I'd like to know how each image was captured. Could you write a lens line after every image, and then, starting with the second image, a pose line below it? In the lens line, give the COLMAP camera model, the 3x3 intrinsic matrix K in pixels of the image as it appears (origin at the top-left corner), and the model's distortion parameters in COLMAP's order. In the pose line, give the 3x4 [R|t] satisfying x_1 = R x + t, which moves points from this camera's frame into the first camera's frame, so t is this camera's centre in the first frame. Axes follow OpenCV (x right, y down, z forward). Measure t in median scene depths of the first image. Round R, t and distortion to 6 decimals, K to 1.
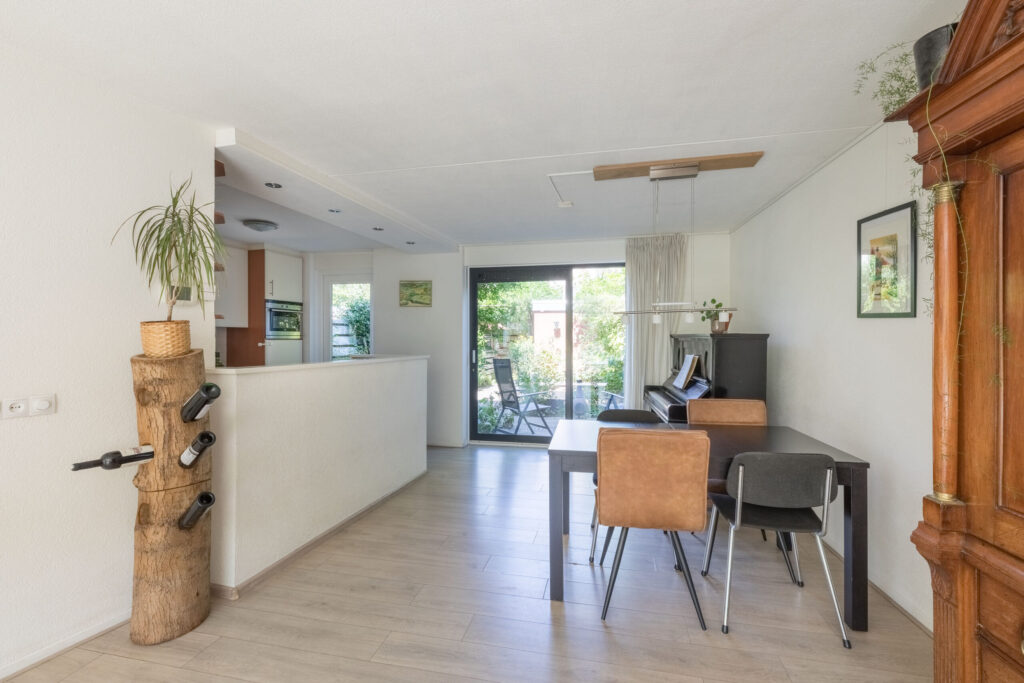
lens RADIAL K [[456.3, 0, 511.4], [0, 456.3, 339.9], [0, 0, 1]] dist [0.002461, 0.000294]
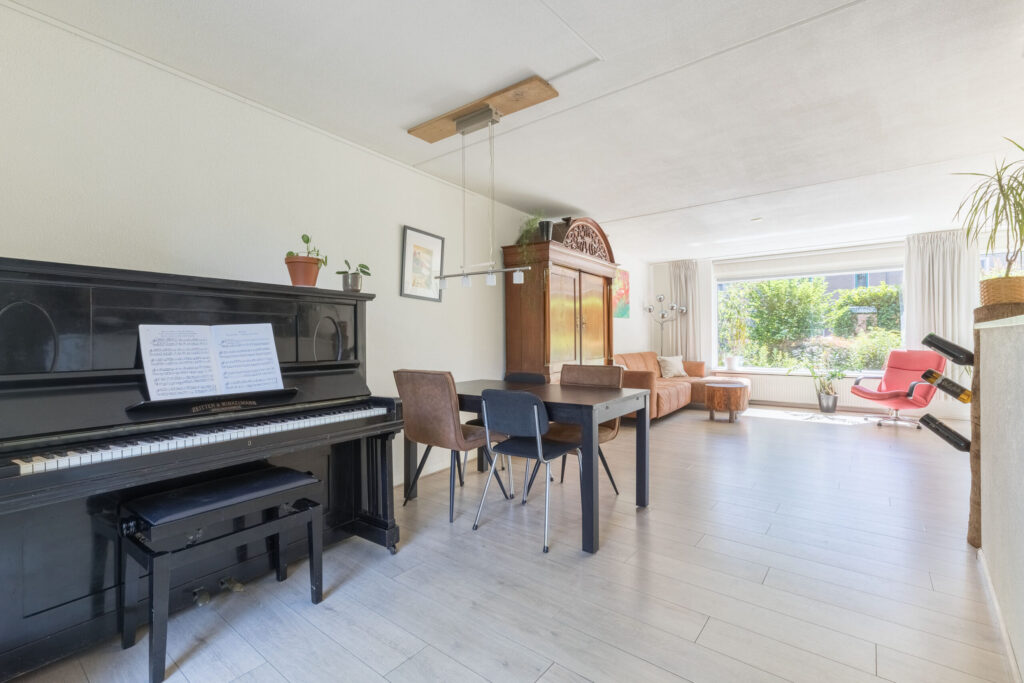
lens RADIAL K [[457.6, 0, 509.1], [0, 457.6, 337.3], [0, 0, 1]] dist [-0.000680, -0.000353]
pose [[-0.901215, 0.005954, 0.433331, -0.123295], [0.006010, 0.999981, -0.001242, 0.085405], [-0.433330, 0.001485, -0.901234, 2.324052]]
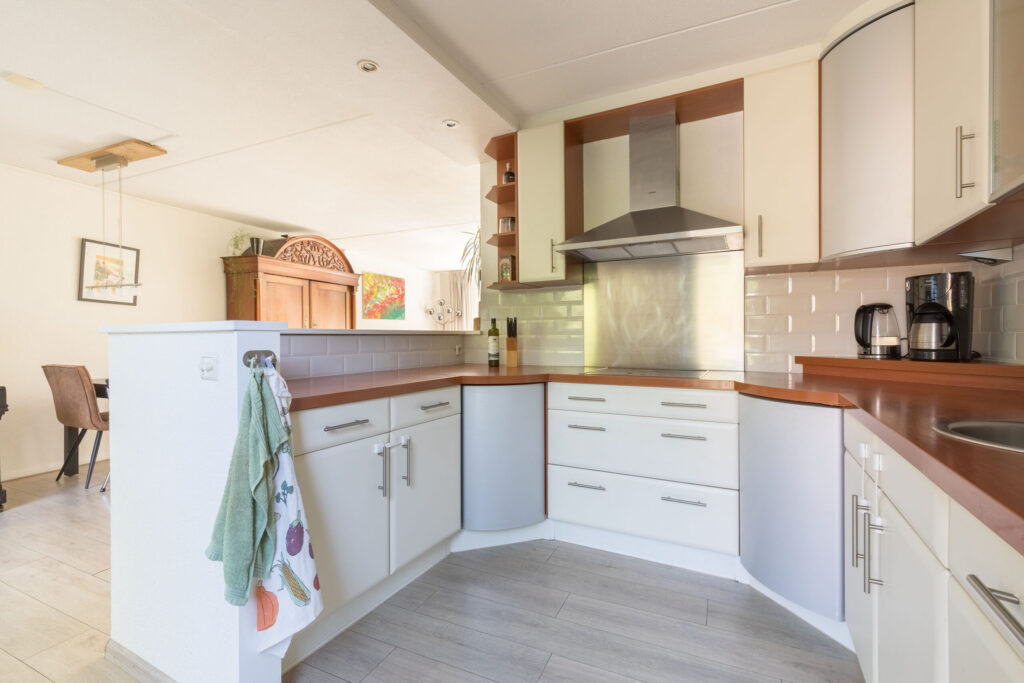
lens RADIAL K [[456.3, 0, 511.4], [0, 456.3, 339.9], [0, 0, 1]] dist [0.002461, 0.000294]
pose [[-0.978257, -0.003936, 0.207359, -1.091297], [-0.001534, 0.999930, 0.011745, 0.070025], [-0.207391, 0.011172, -0.978194, 2.461006]]
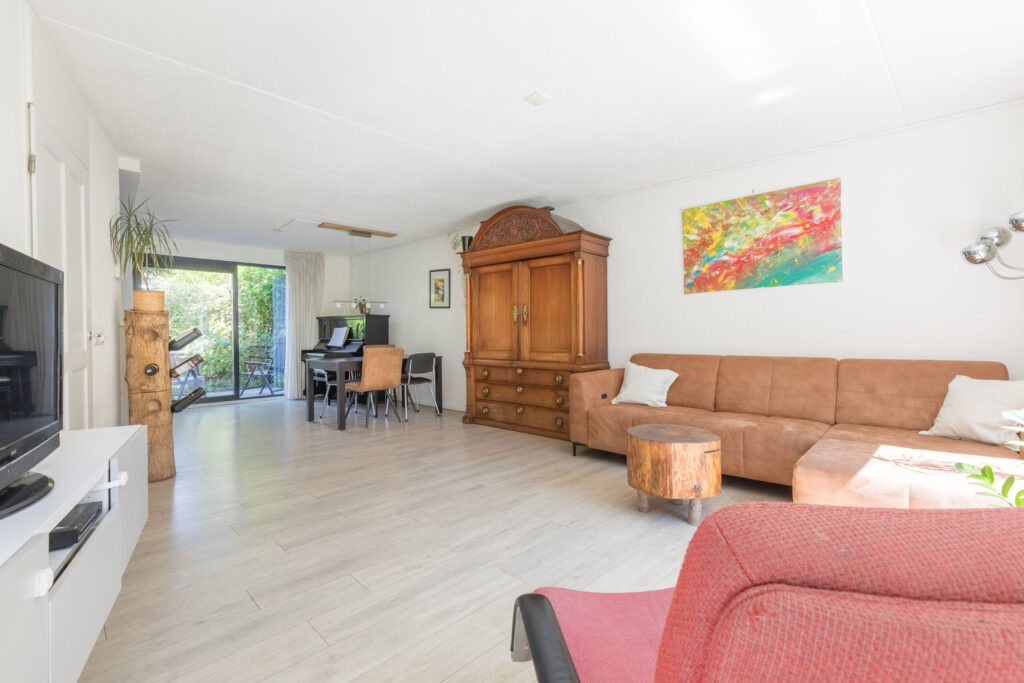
lens RADIAL K [[456.3, 0, 511.4], [0, 456.3, 339.9], [0, 0, 1]] dist [0.002461, 0.000294]
pose [[0.541369, -0.015048, 0.840650, -1.285737], [0.008425, 0.999887, 0.012473, 0.112668], [-0.840743, 0.000329, 0.541435, -0.863888]]
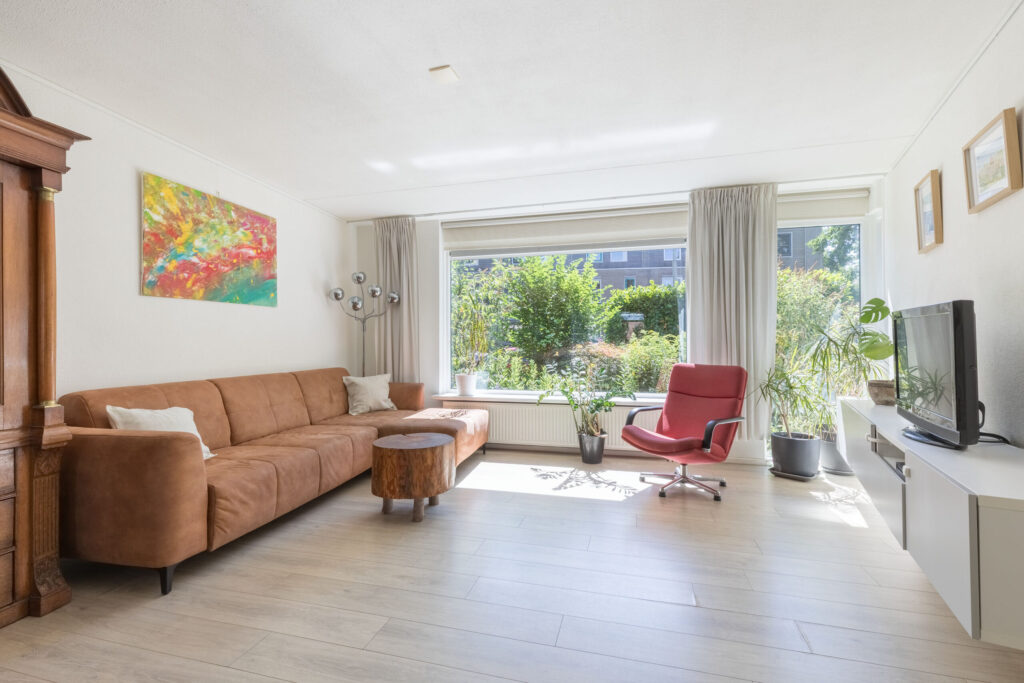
lens RADIAL K [[456.3, 0, 511.4], [0, 456.3, 339.9], [0, 0, 1]] dist [0.002461, 0.000294]
pose [[-0.999038, 0.001653, 0.043817, -0.439434], [0.001386, 0.999980, -0.006139, 0.087273], [-0.043826, -0.006072, -0.999021, 0.703149]]
